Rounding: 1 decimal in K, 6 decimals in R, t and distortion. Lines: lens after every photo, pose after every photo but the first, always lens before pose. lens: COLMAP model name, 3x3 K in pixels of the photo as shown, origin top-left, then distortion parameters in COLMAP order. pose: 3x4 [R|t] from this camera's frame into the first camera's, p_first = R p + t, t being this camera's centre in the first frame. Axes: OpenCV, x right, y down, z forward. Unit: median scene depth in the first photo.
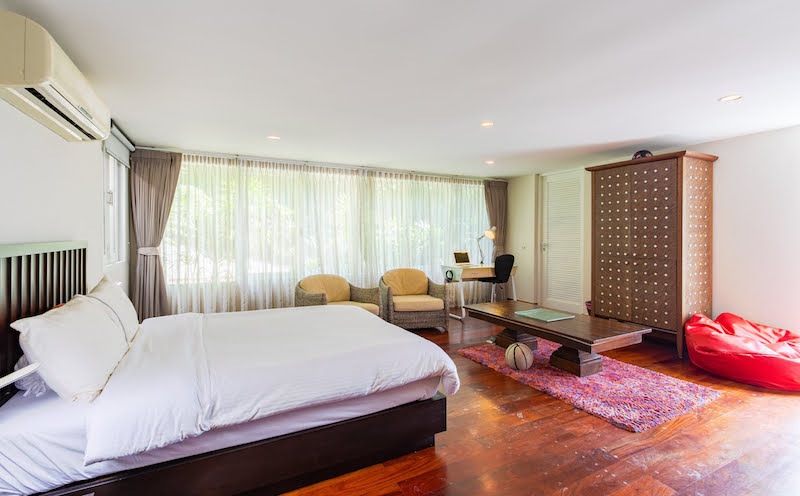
lens RADIAL K [[364.0, 0, 397.6], [0, 364.0, 249.2], [0, 0, 1]] dist [-0.000757, 0.000207]
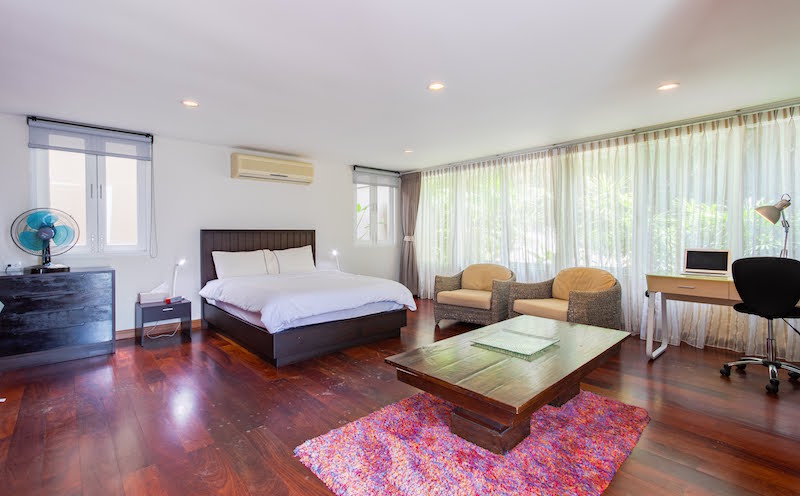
lens RADIAL K [[364.0, 0, 397.6], [0, 364.0, 249.2], [0, 0, 1]] dist [-0.000757, 0.000207]
pose [[0.275523, 0.052514, -0.959859, 0.796054], [-0.000725, 0.998518, 0.054421, -0.031217], [0.961294, -0.014298, 0.275153, 0.490943]]
